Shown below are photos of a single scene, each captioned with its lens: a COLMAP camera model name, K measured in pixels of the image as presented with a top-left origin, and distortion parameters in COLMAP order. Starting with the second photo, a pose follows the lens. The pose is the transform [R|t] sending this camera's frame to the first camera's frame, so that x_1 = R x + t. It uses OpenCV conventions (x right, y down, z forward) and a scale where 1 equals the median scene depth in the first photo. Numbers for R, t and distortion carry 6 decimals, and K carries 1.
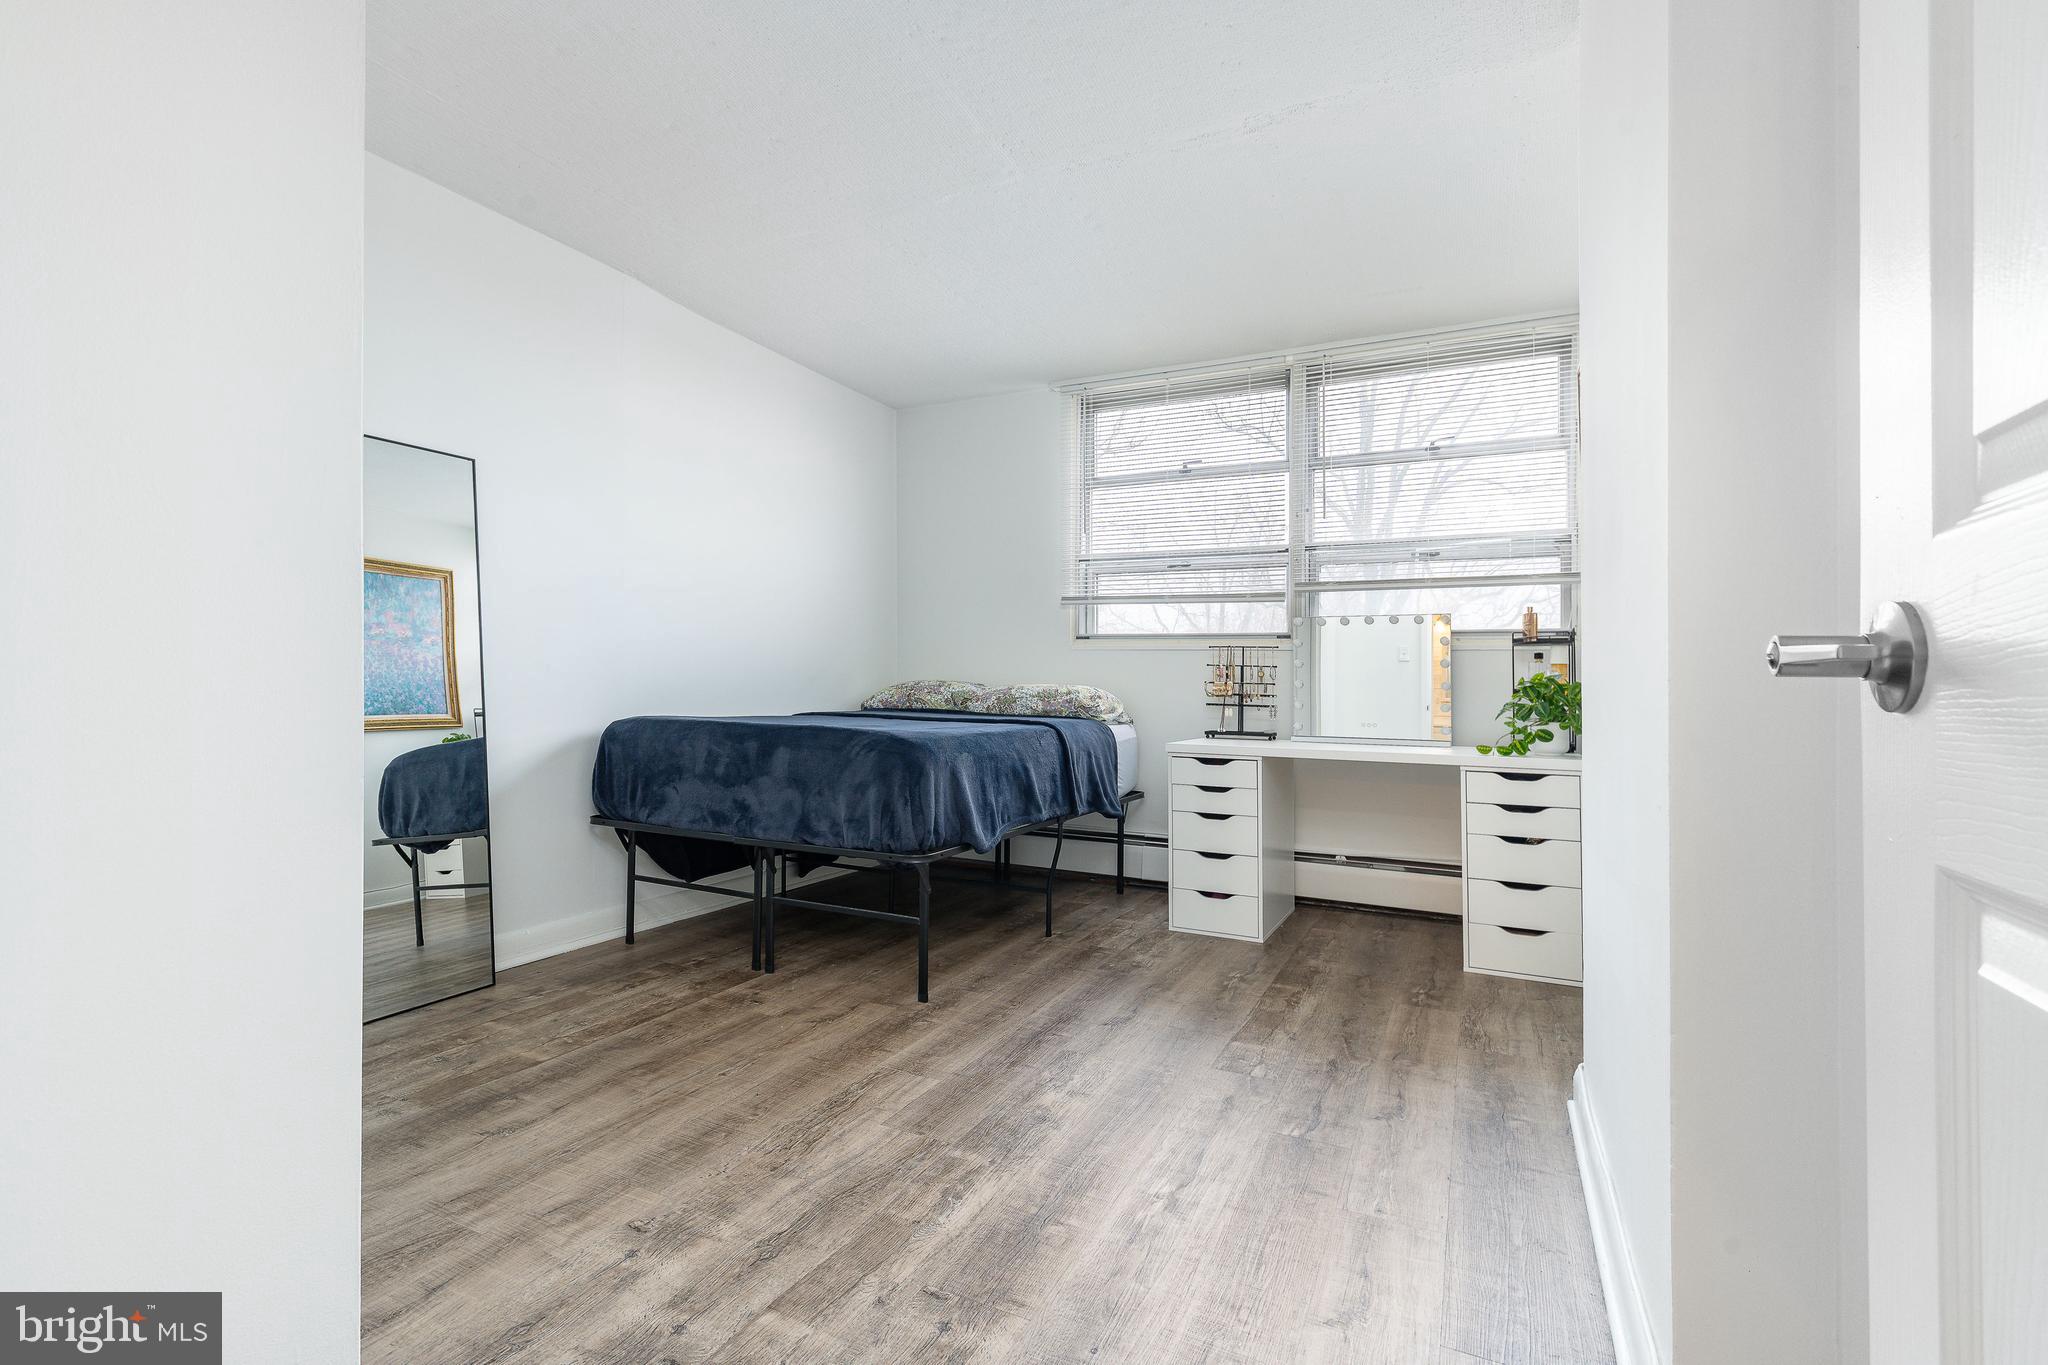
lens RADIAL K [[919.6, 0, 1023.4], [0, 919.6, 687.6], [0, 0, 1]] dist [0.001353, -0.000313]
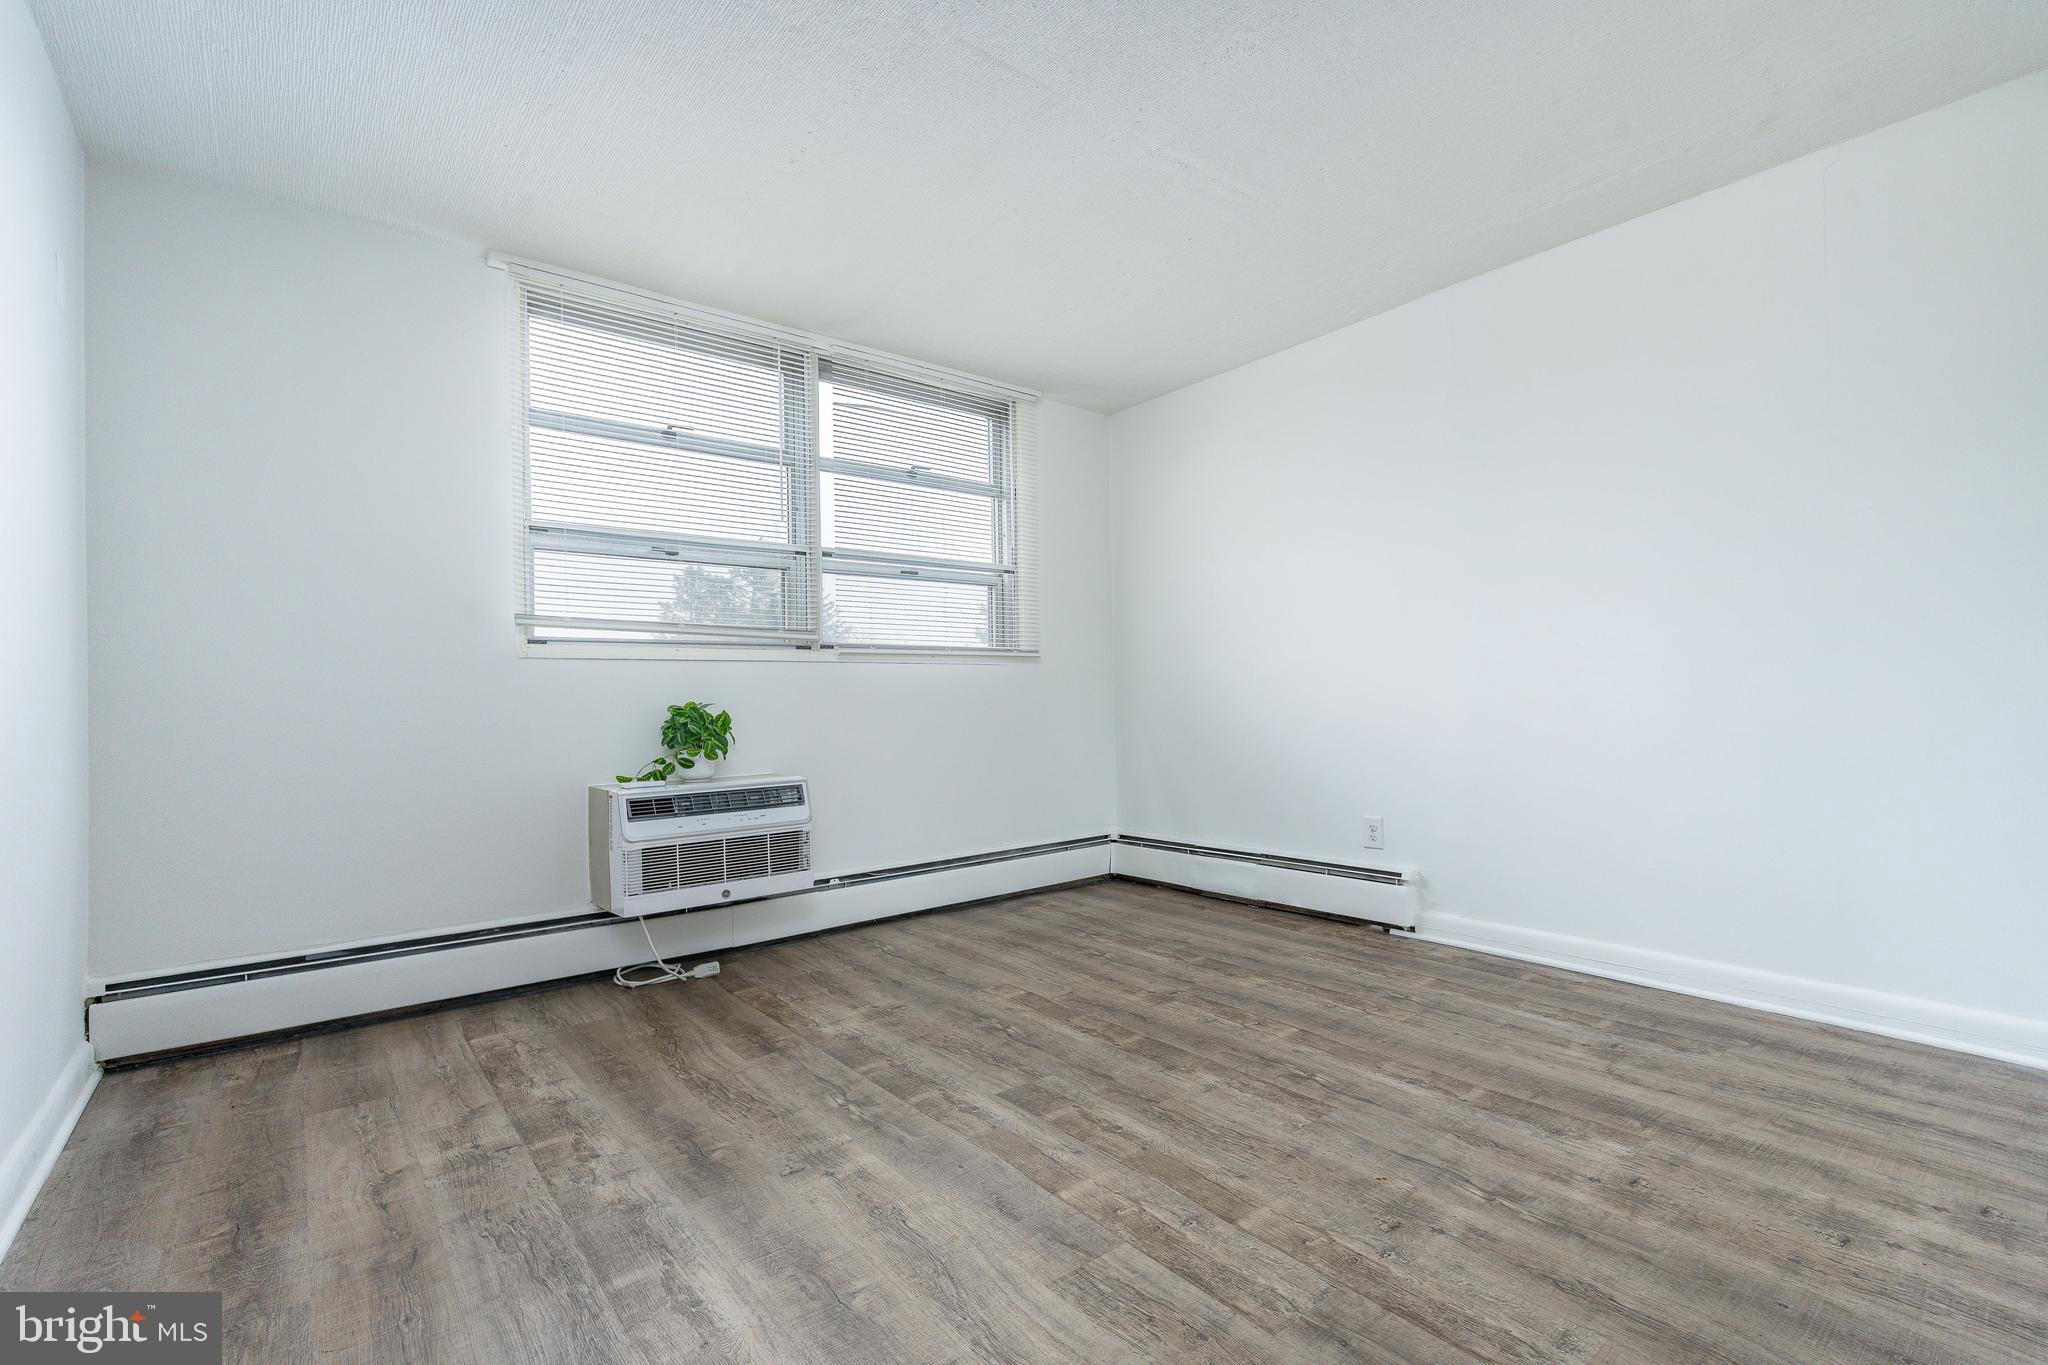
lens RADIAL K [[935.9, 0, 1024.0], [0, 935.9, 682.5], [0, 0, 1]] dist [0.000715, -0.000031]
pose [[0.446927, 0.005783, 0.894552, -0.386899], [0.031835, 0.999243, -0.022365, -0.004623], [-0.894004, 0.038474, 0.446405, 0.410081]]
